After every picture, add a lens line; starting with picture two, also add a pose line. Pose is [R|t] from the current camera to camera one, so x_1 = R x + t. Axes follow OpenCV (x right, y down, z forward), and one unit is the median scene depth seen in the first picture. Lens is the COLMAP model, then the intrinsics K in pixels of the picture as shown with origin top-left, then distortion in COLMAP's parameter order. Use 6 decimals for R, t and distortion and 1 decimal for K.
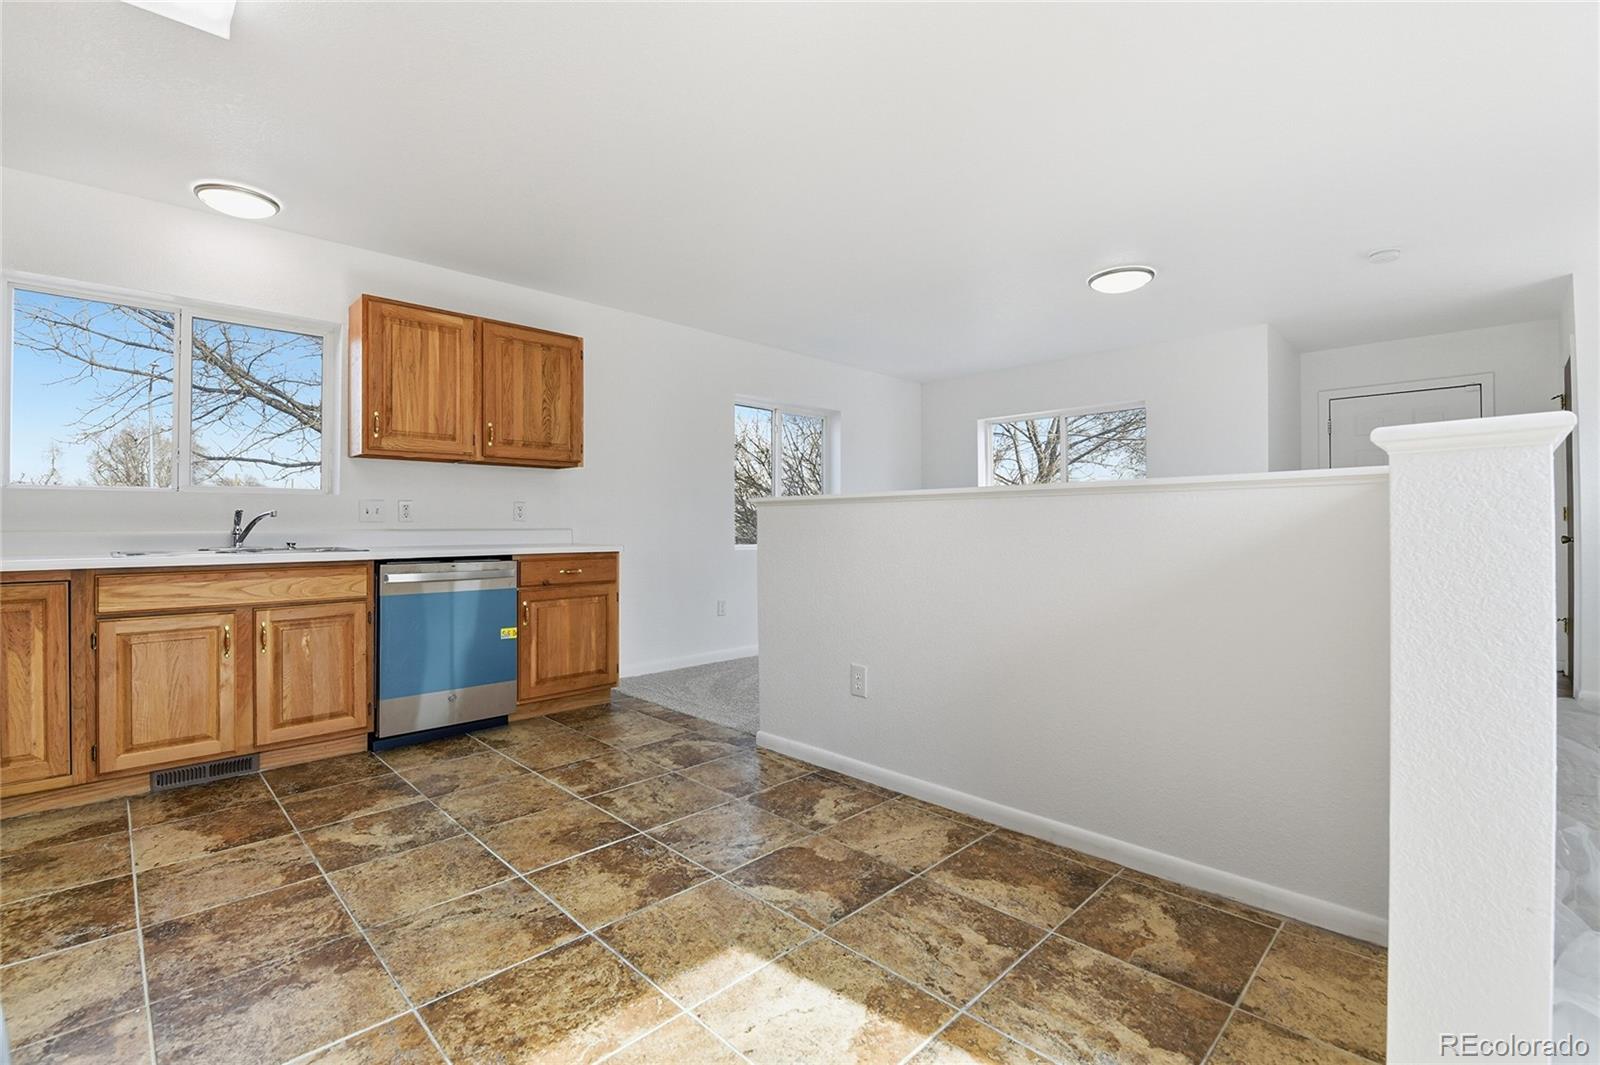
lens RADIAL K [[704.4, 0, 806.1], [0, 704.4, 519.0], [0, 0, 1]] dist [-0.004158, -0.008817]
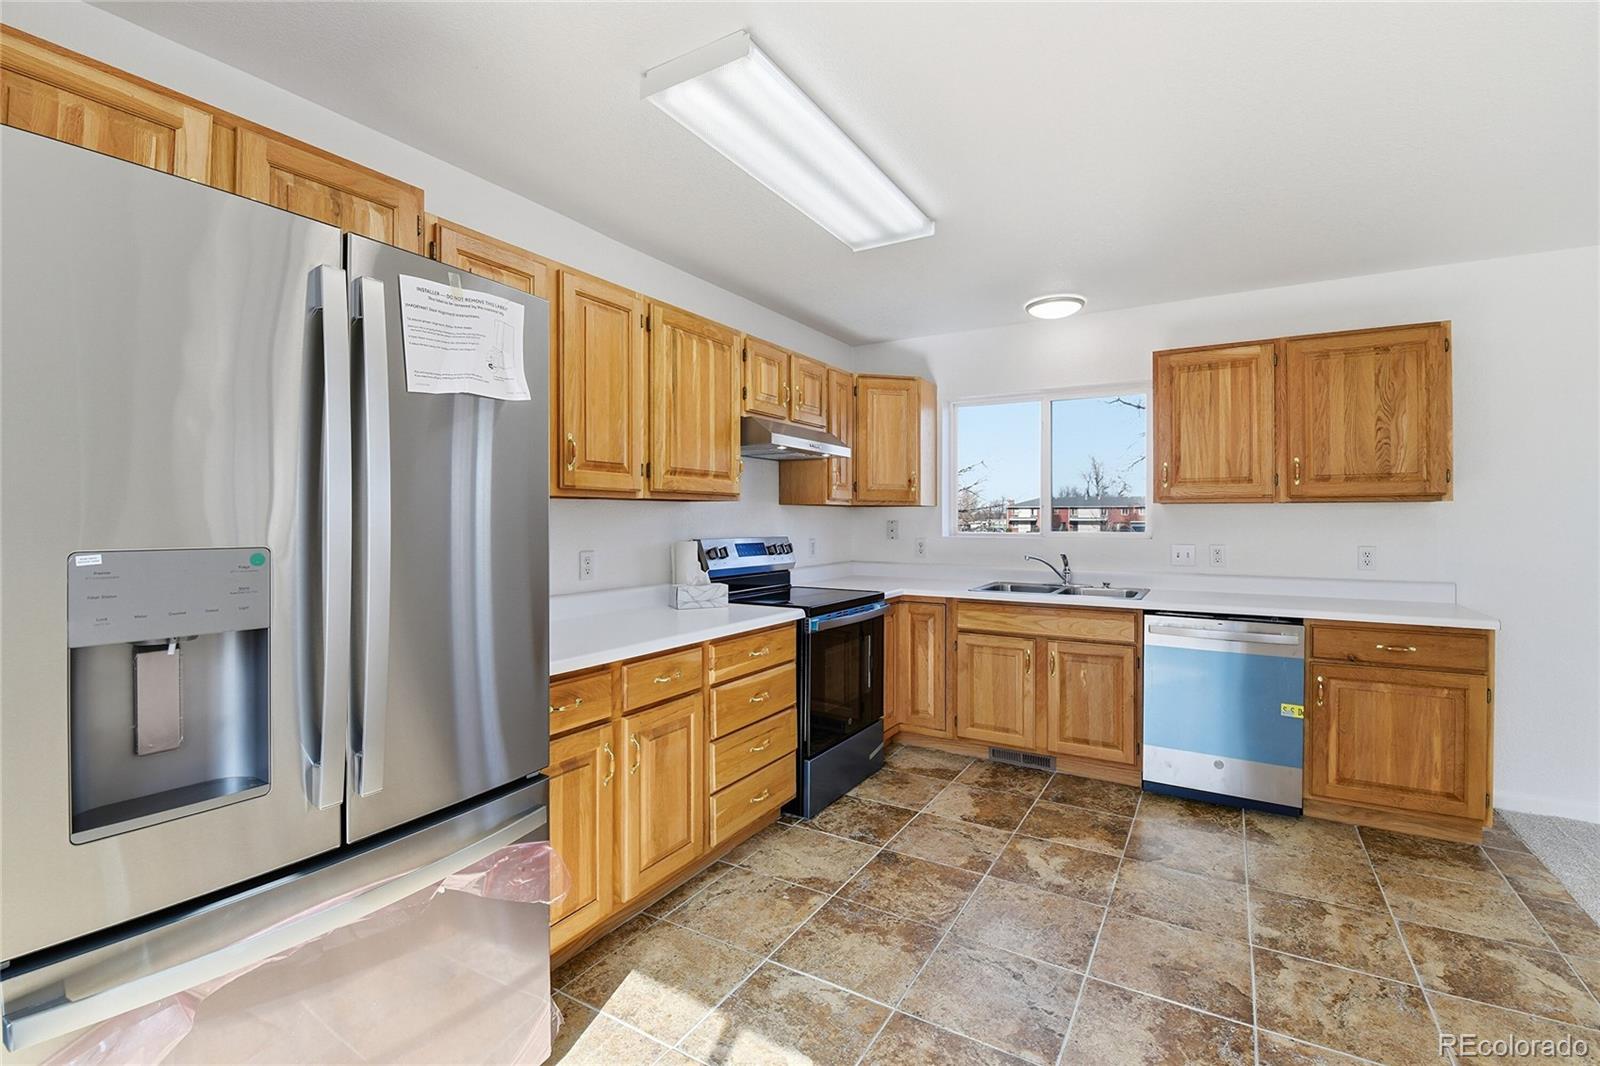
lens RADIAL K [[704.4, 0, 797.4], [0, 704.4, 514.2], [0, 0, 1]] dist [-0.004158, -0.008817]
pose [[0.230714, -0.001877, -0.973020, 0.345470], [0.005426, 0.999985, -0.000643, -0.101728], [0.973006, -0.005131, 0.230721, 0.304372]]
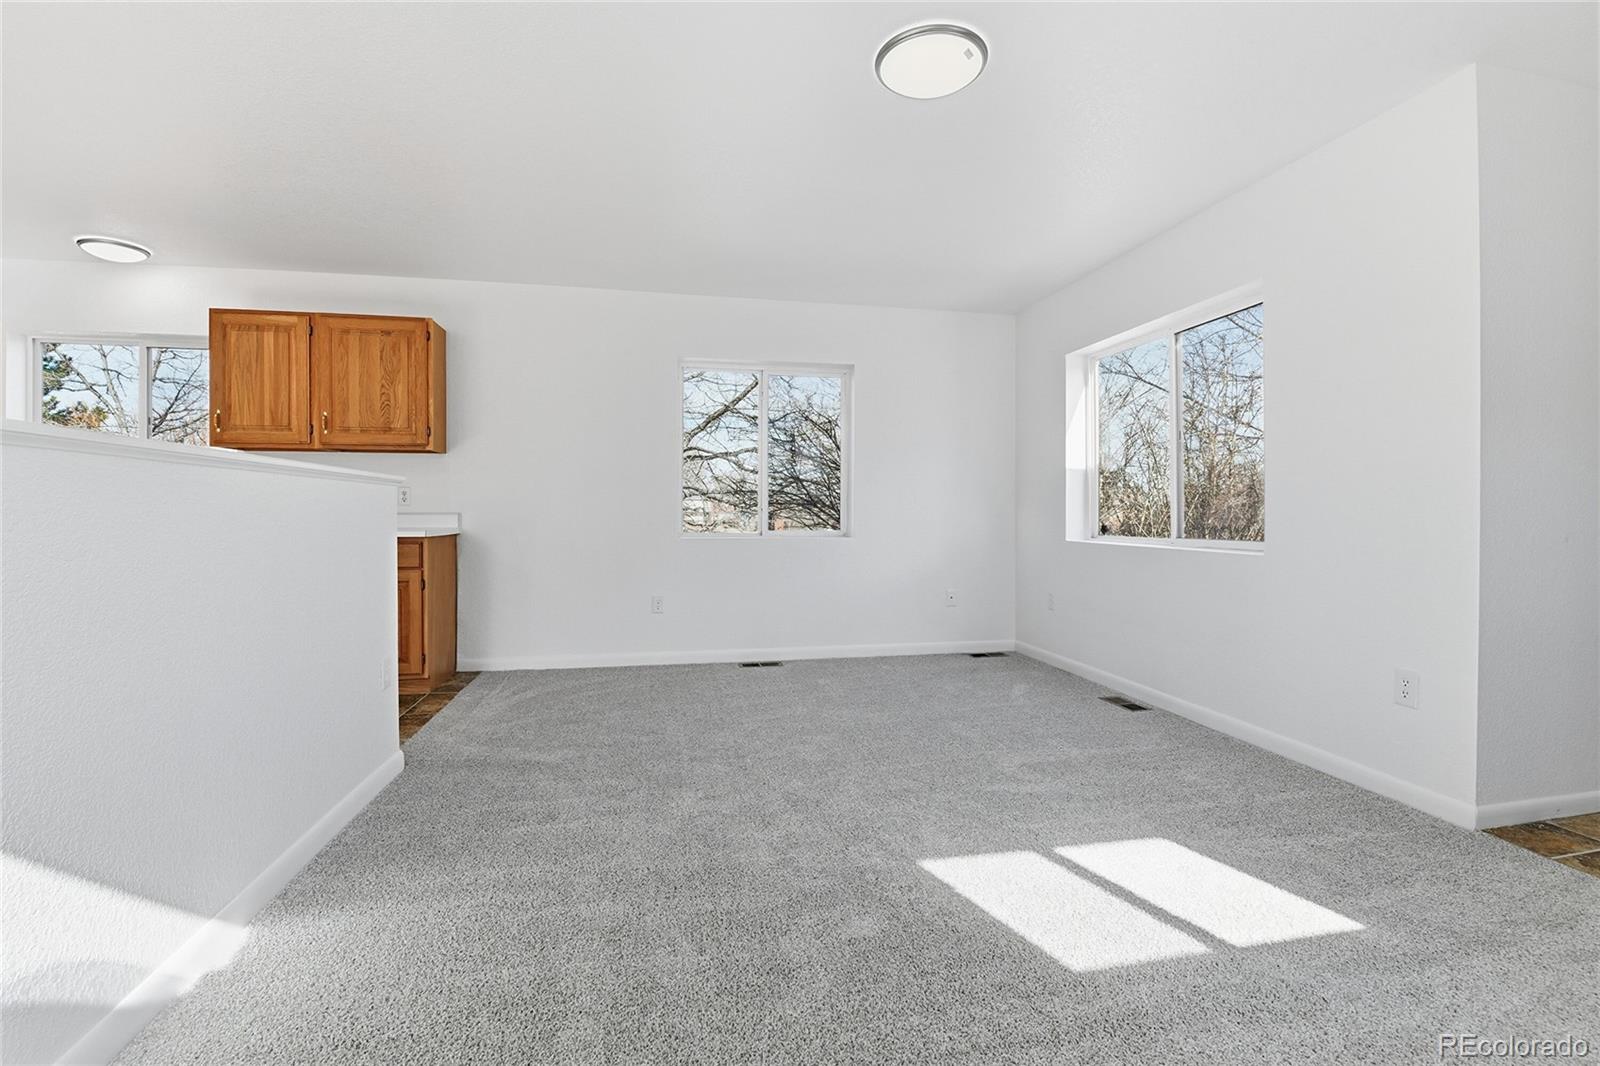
lens RADIAL K [[704.4, 0, 795.5], [0, 704.4, 518.7], [0, 0, 1]] dist [-0.004158, -0.008817]
pose [[0.830414, 0.009283, -0.557070, 1.038568], [0.001527, 0.999820, 0.018937, 0.006320], [0.557145, -0.016576, 0.830250, 0.742640]]
